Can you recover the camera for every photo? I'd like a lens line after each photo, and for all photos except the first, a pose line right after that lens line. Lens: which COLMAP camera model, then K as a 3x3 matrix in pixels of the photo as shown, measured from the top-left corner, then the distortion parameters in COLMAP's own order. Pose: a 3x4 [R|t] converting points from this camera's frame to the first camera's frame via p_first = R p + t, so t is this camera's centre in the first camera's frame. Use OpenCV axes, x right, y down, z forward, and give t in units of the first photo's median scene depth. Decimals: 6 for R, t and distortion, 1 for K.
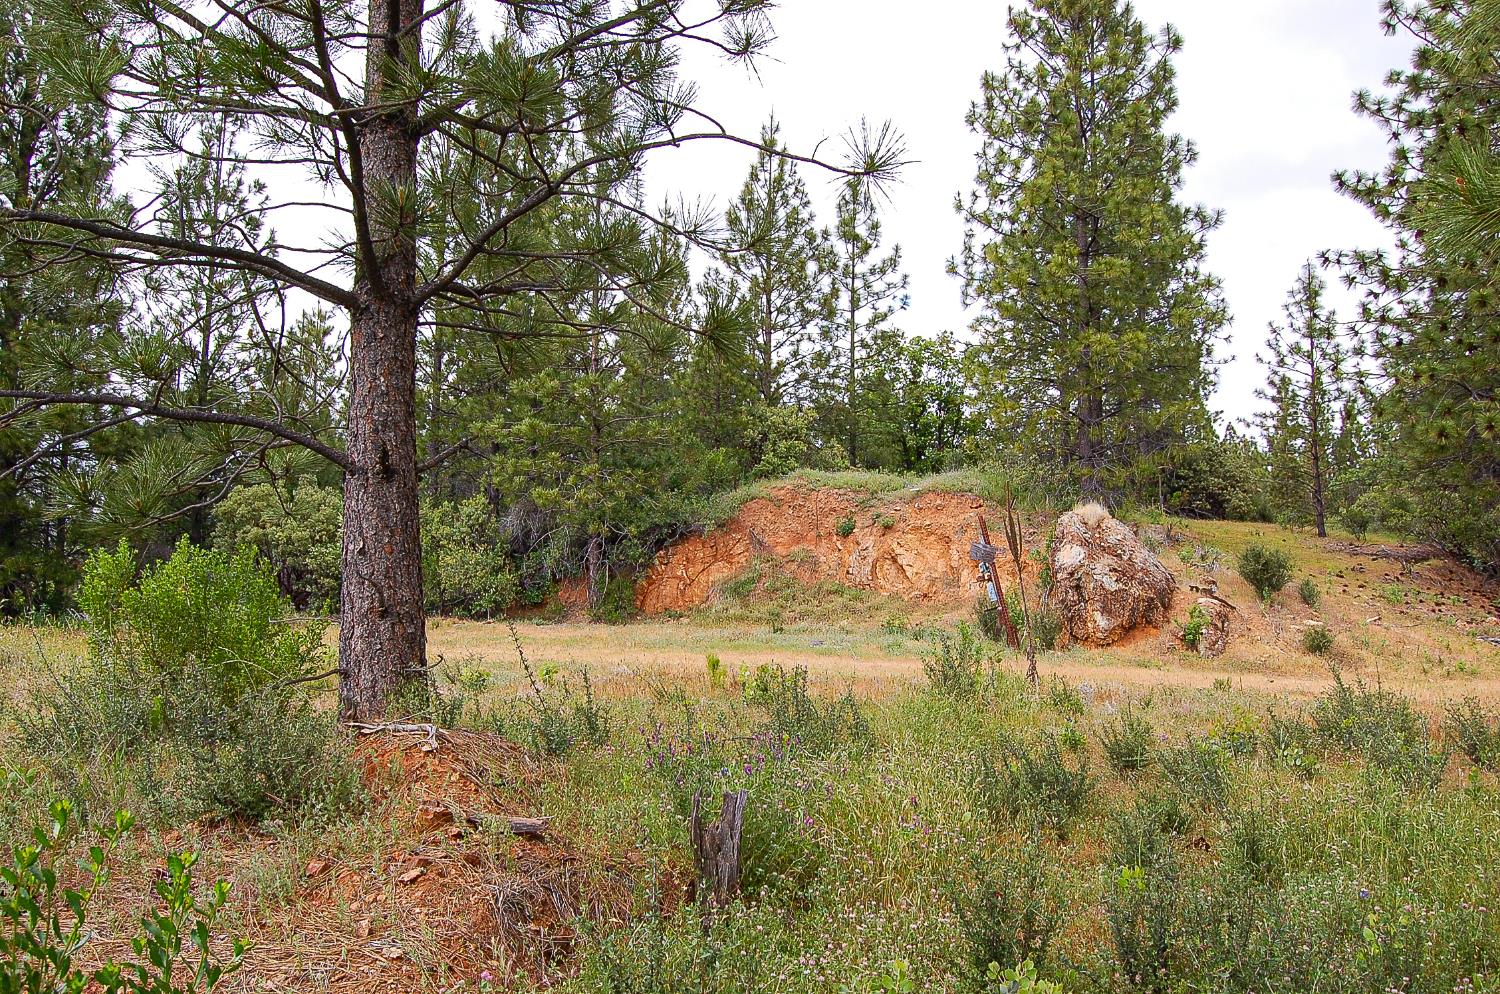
lens RADIAL K [[1181.8, 0, 747.0], [0, 1181.8, 501.0], [0, 0, 1]] dist [-0.091106, 0.037677]
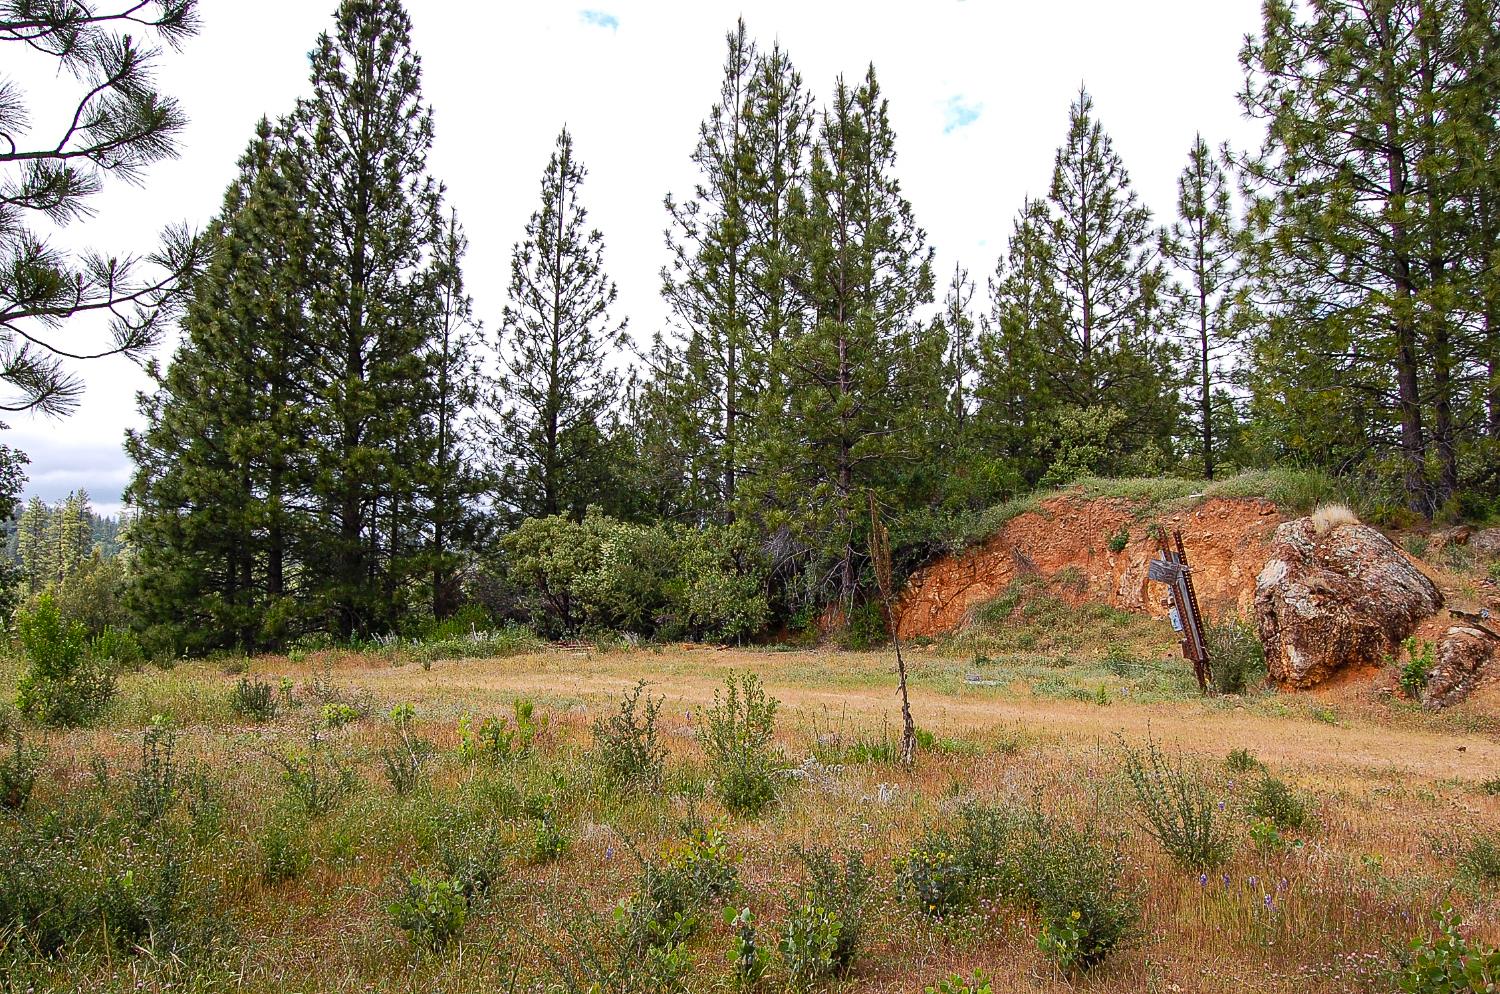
lens RADIAL K [[1176.8, 0, 745.6], [0, 1176.8, 502.3], [0, 0, 1]] dist [-0.095187, 0.044301]
pose [[0.915897, -0.038638, -0.399550, 0.179153], [0.032913, 0.999234, -0.021181, 0.002168], [0.400063, 0.006249, 0.916466, 0.096083]]
